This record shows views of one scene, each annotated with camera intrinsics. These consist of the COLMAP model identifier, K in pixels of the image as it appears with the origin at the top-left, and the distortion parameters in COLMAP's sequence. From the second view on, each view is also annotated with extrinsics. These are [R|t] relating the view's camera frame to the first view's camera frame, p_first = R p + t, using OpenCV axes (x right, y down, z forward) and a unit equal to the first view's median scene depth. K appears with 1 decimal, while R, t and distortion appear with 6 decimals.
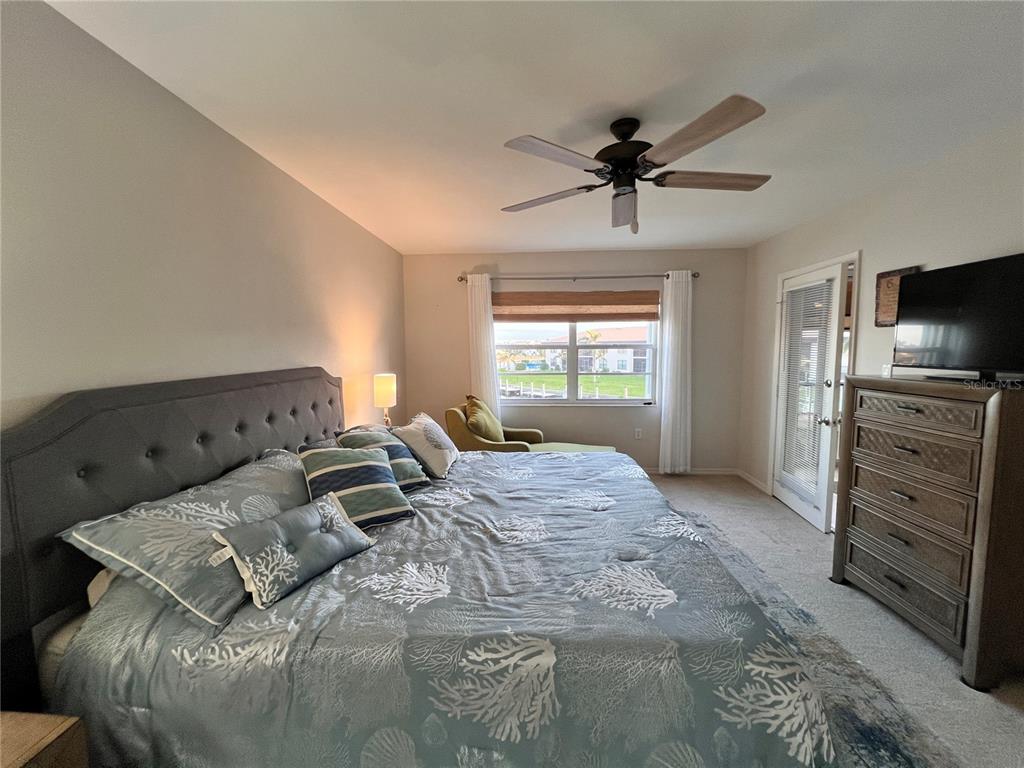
lens RADIAL K [[408.7, 0, 512.0], [0, 408.7, 384.4], [0, 0, 1]] dist [-0.000150, -0.000332]
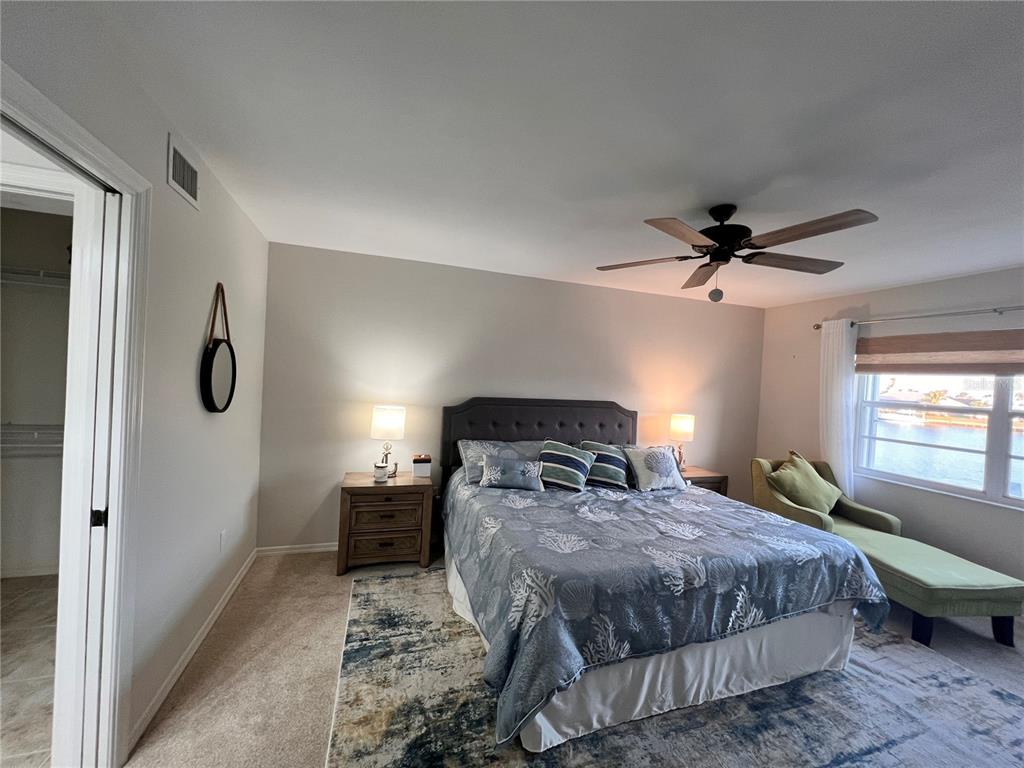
lens RADIAL K [[408.7, 0, 507.7], [0, 408.7, 384.5], [0, 0, 1]] dist [-0.000150, -0.000332]
pose [[0.355632, 0.038801, -0.933820, 1.026541], [-0.137995, 0.990367, -0.011403, -0.044129], [0.924383, 0.132918, 0.357560, 0.083414]]
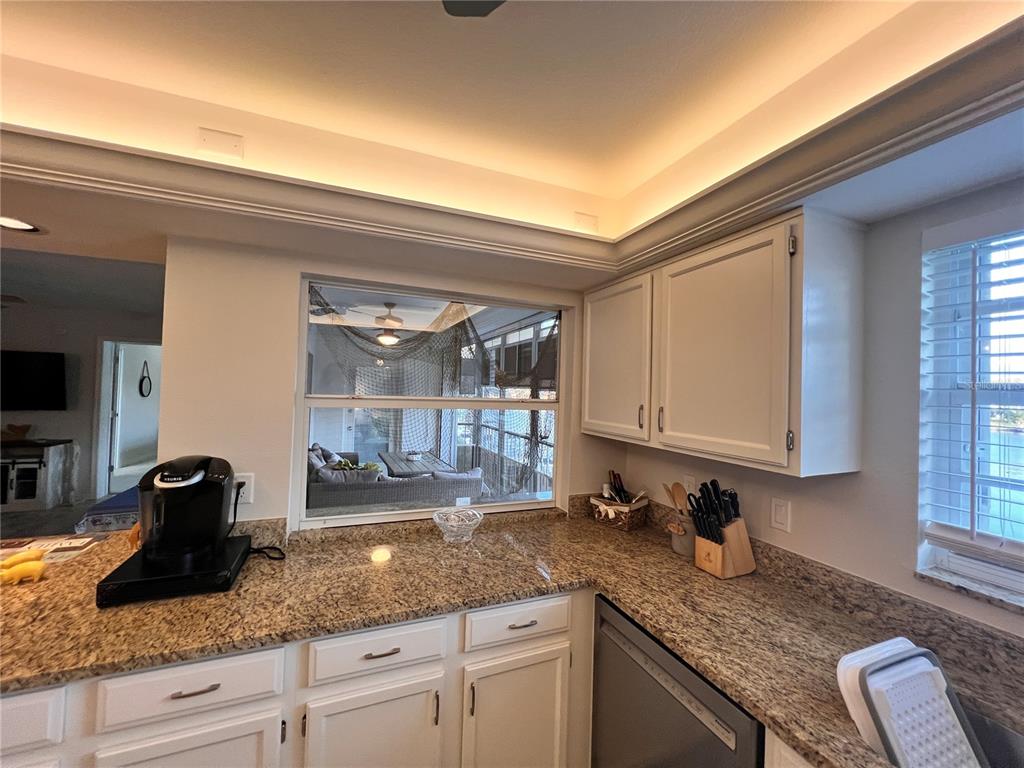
lens RADIAL K [[408.7, 0, 510.7], [0, 408.7, 383.9], [0, 0, 1]] dist [-0.000150, -0.000332]
pose [[0.417448, 0.001379, -0.908700, 4.569518], [-0.110955, 0.992594, -0.049466, -0.195305], [0.901901, 0.121474, 0.414509, 1.241070]]
